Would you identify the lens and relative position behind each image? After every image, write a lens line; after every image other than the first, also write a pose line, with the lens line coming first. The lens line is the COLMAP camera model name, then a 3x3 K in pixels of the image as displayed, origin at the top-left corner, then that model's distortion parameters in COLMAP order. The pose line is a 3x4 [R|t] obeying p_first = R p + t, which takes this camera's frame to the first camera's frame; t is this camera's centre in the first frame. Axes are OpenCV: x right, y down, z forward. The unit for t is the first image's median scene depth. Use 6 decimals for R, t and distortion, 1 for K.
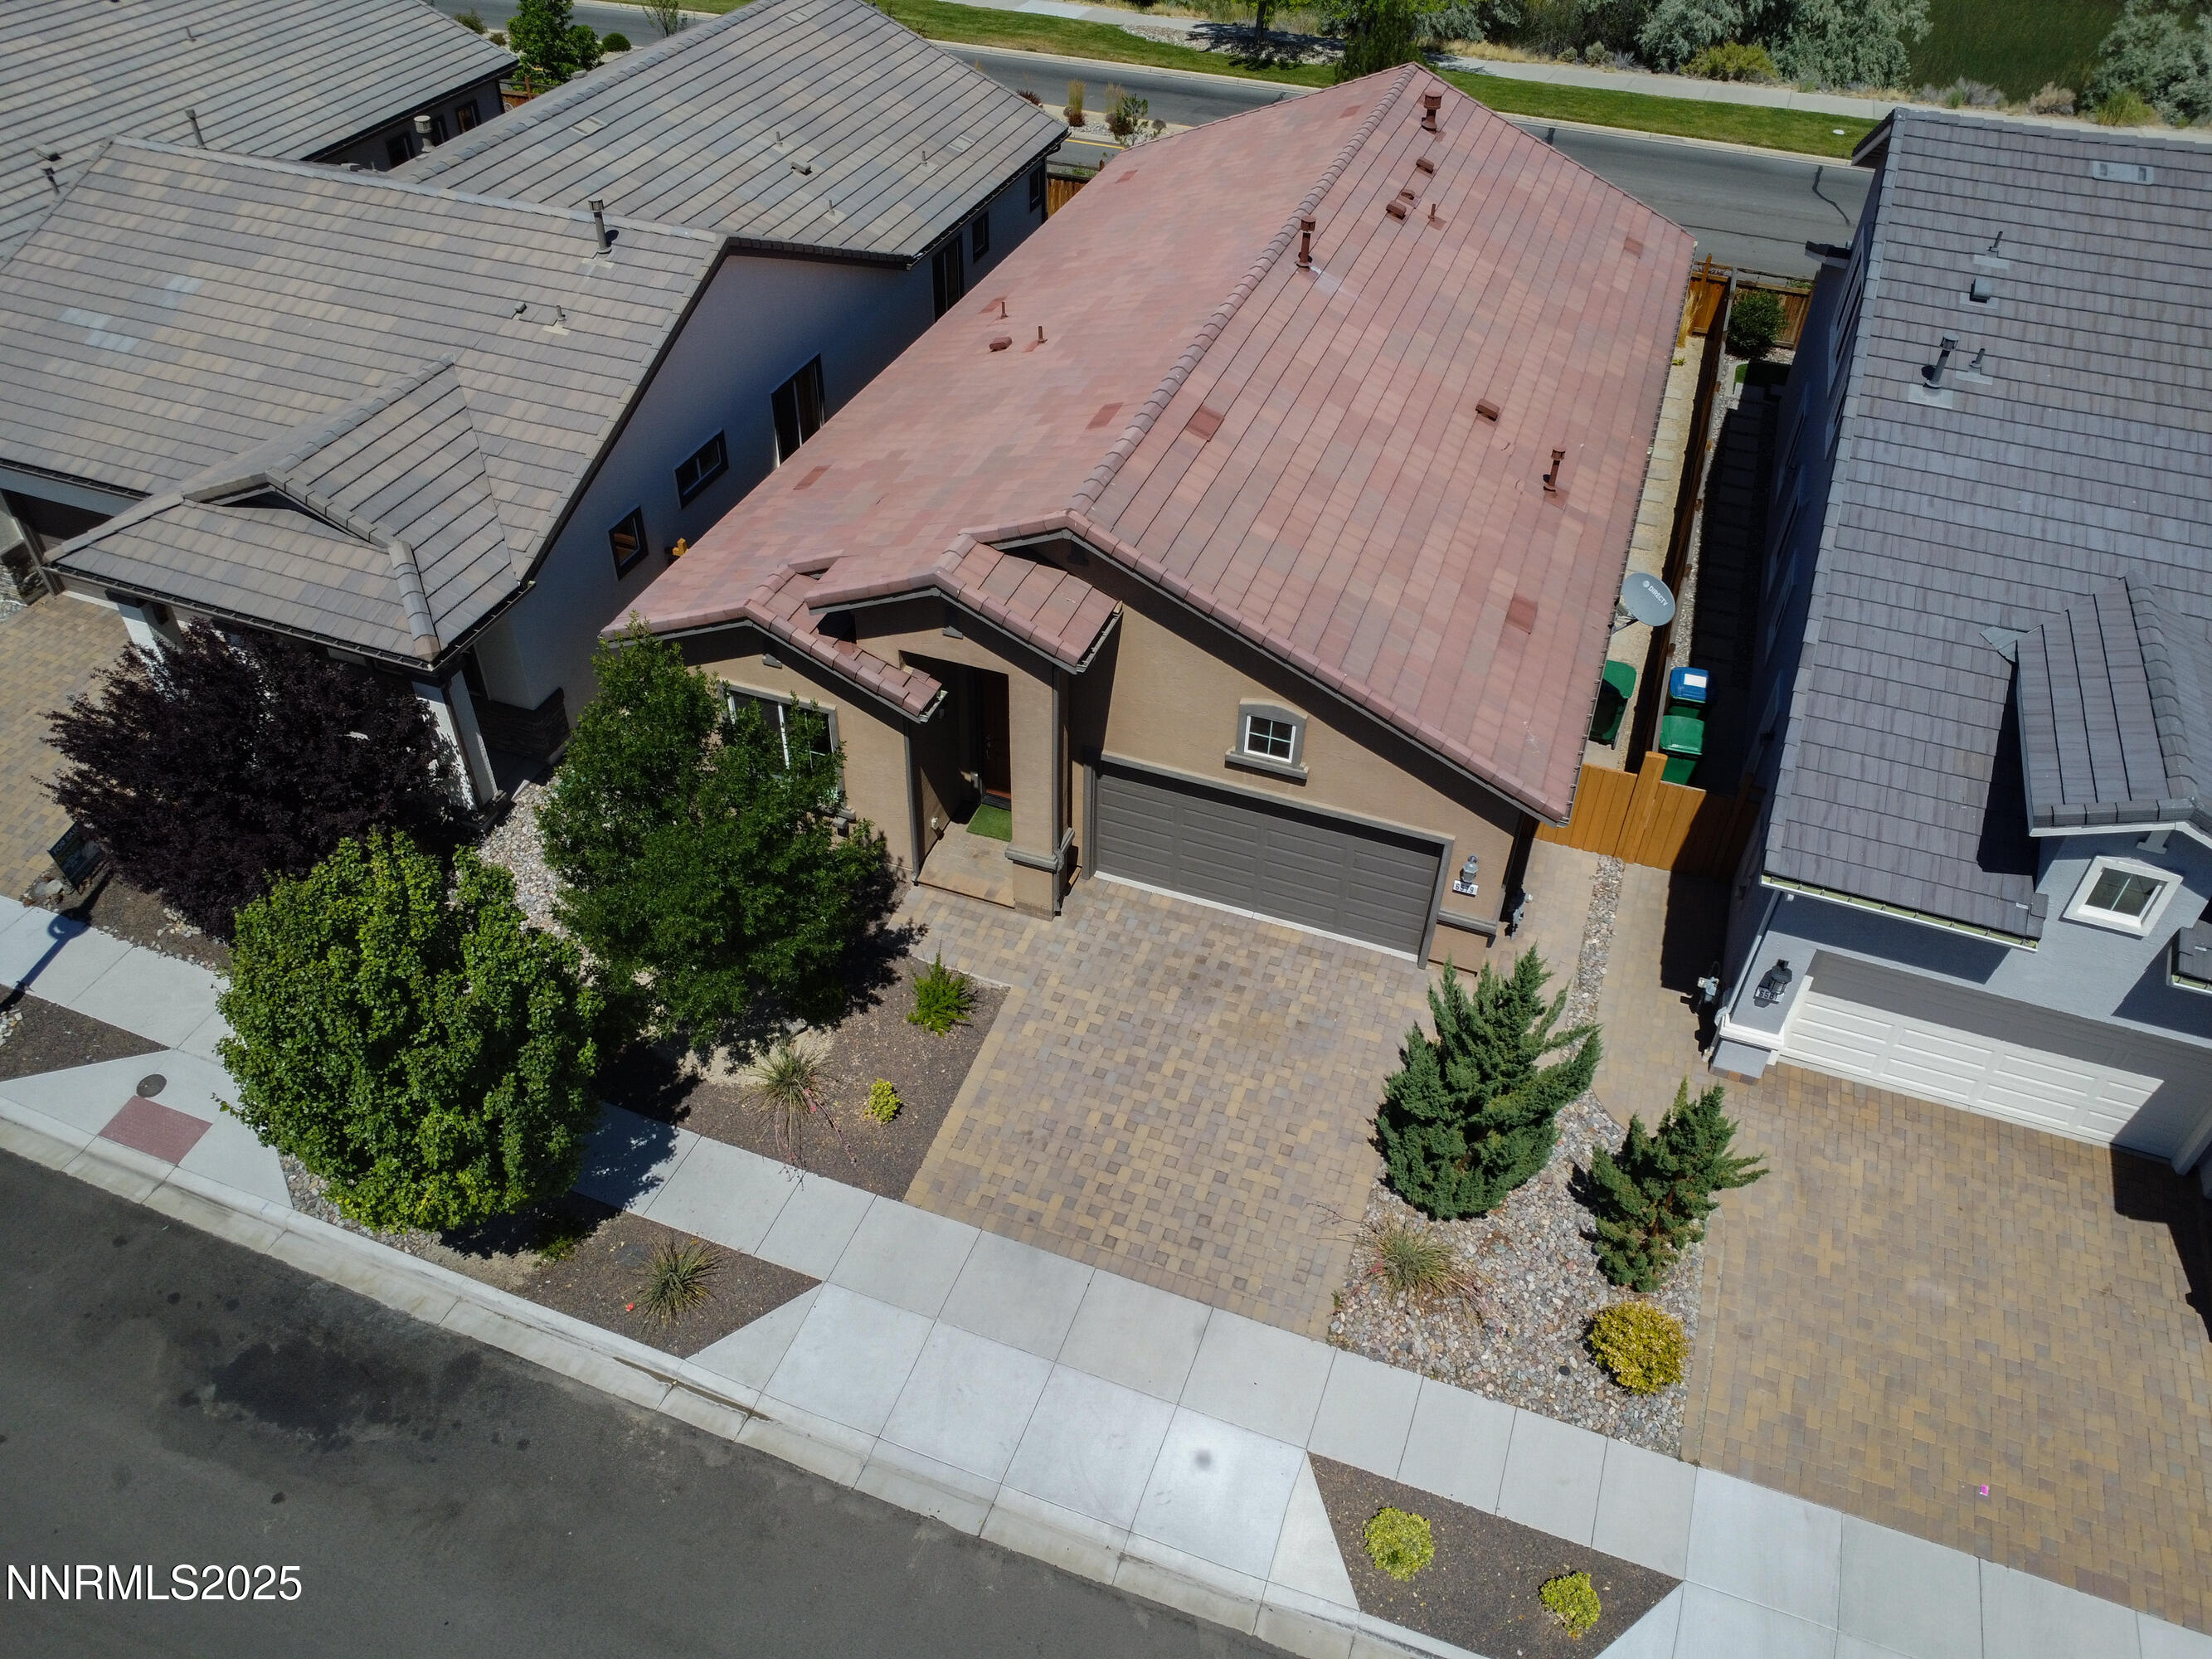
lens RADIAL K [[1610.8, 0, 1100.1], [0, 1610.8, 818.0], [0, 0, 1]] dist [-0.028665, 0.000578]
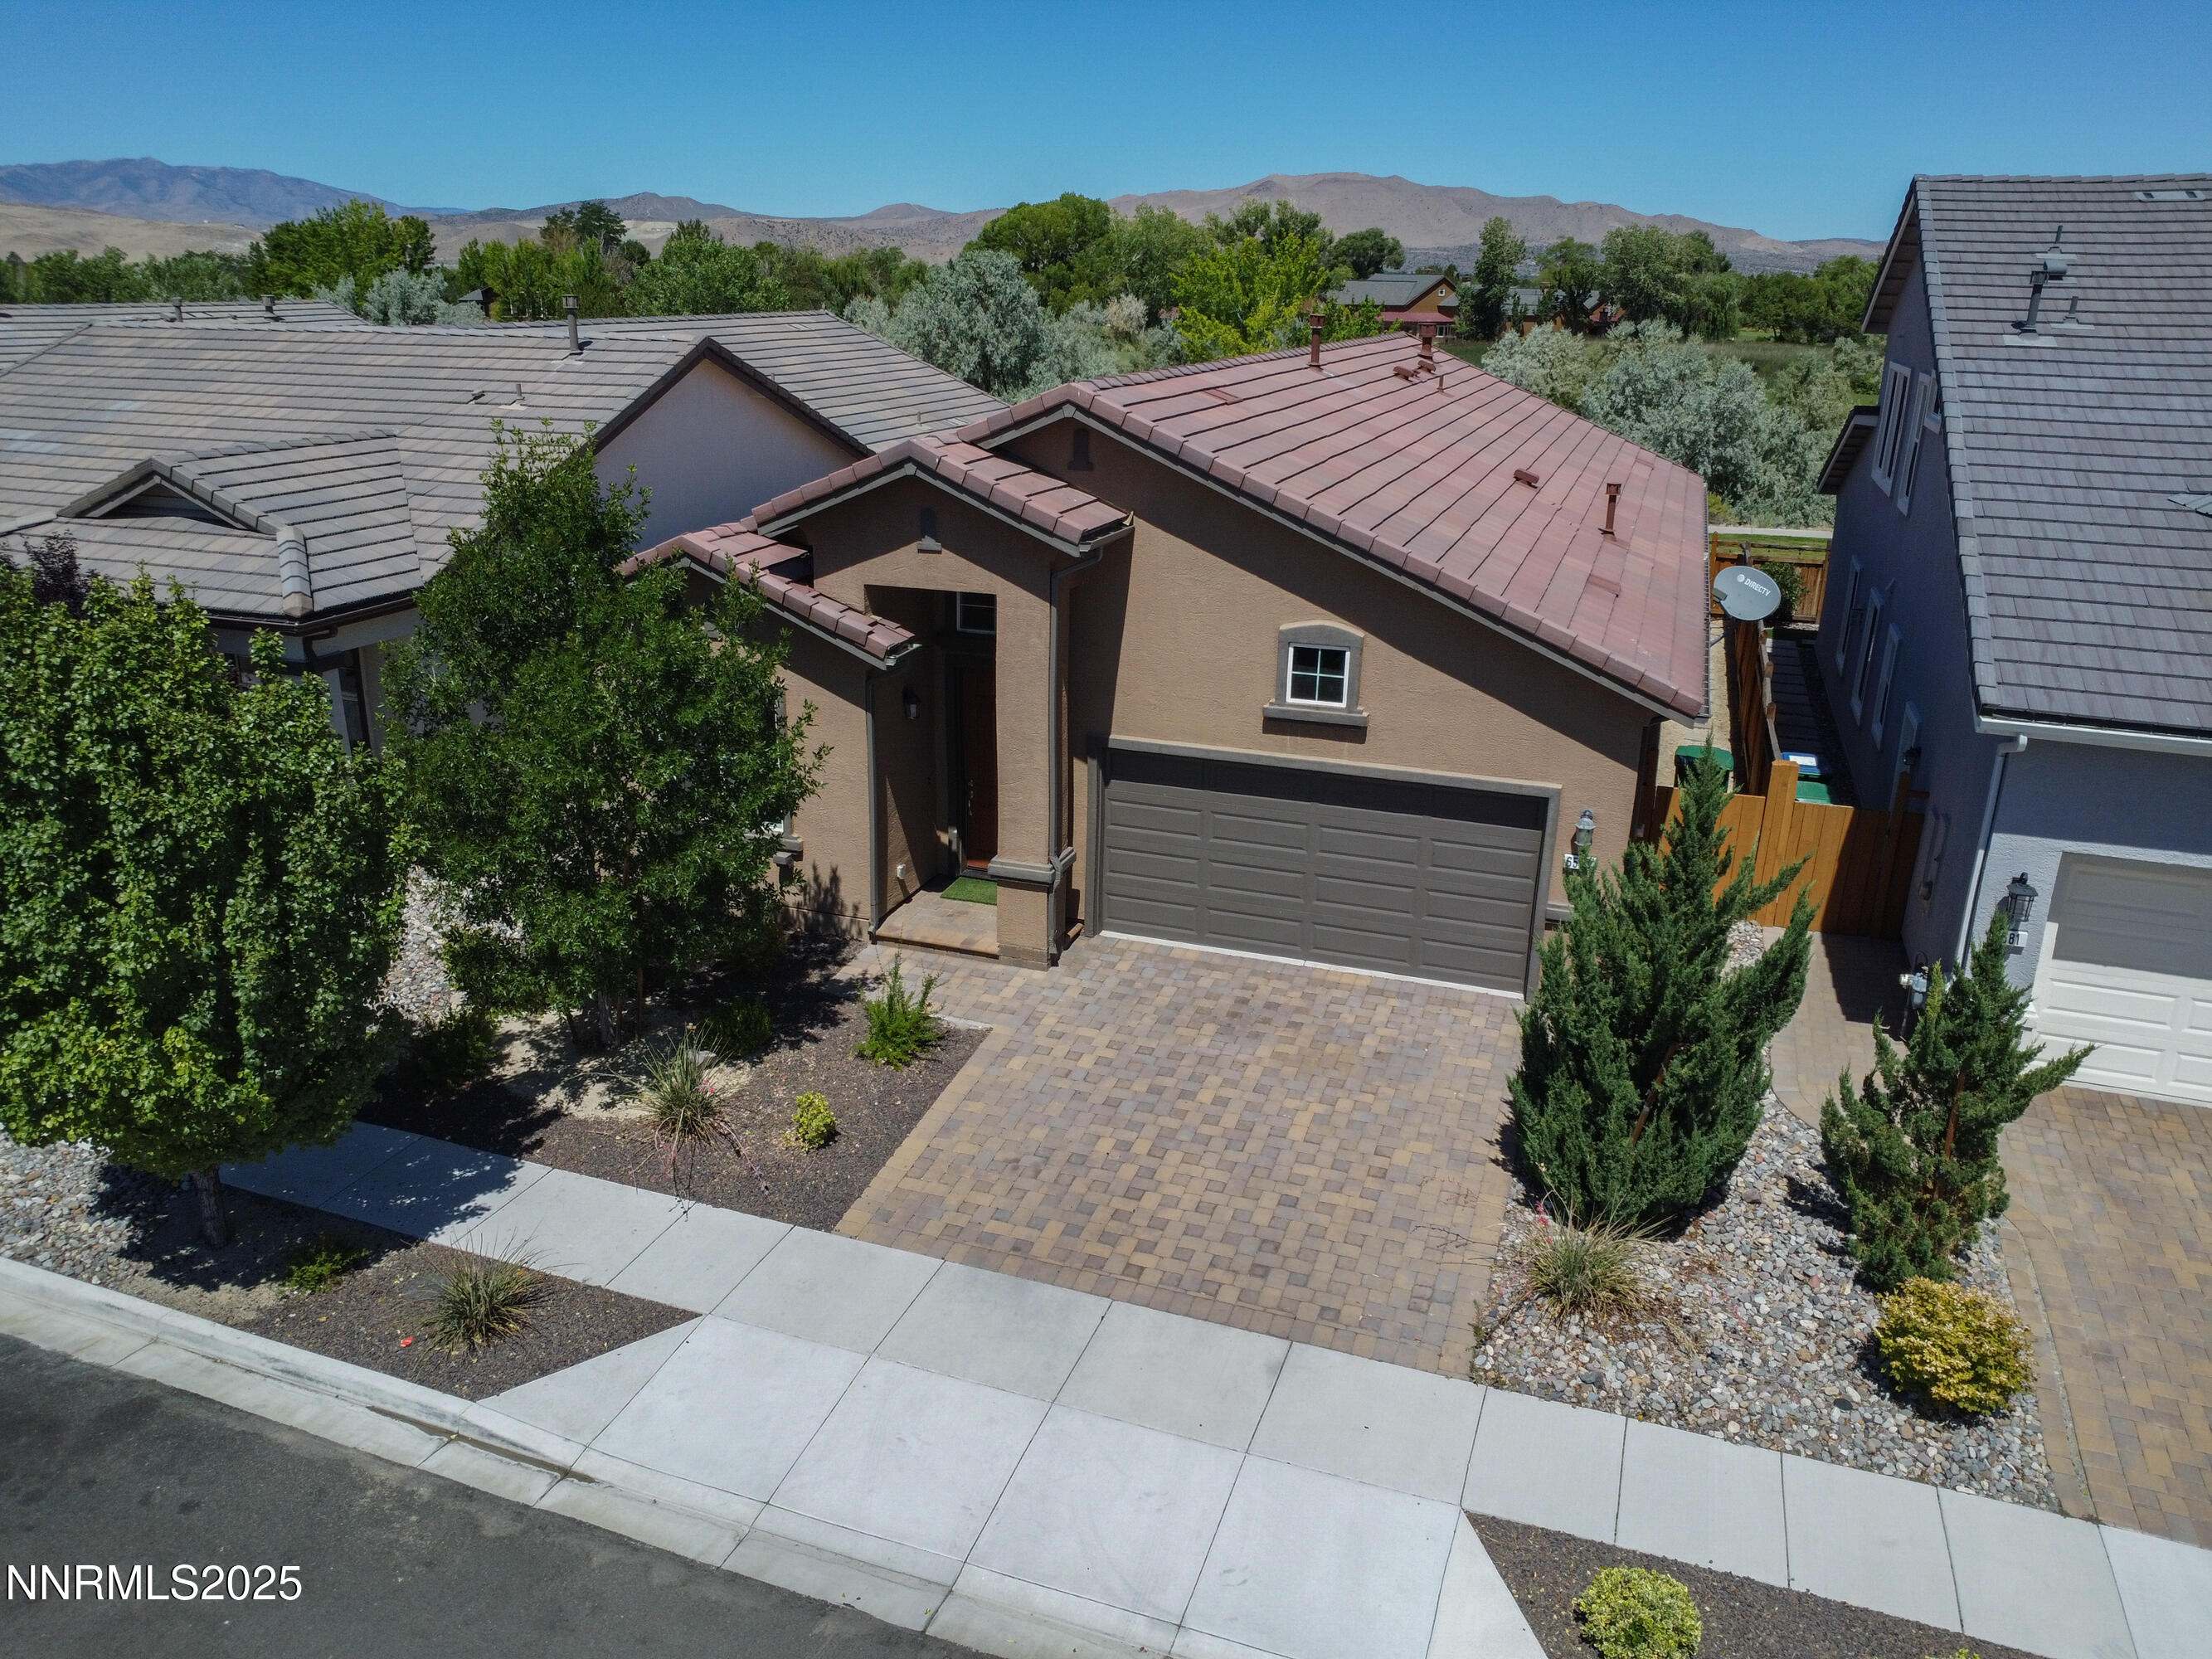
lens RADIAL K [[1610.8, 0, 1100.1], [0, 1610.8, 818.0], [0, 0, 1]] dist [-0.028665, 0.000578]
pose [[0.999941, -0.007270, 0.008121, -0.011584], [0.009821, 0.924107, -0.382008, 0.336568], [-0.004728, 0.382065, 0.924123, 0.290618]]
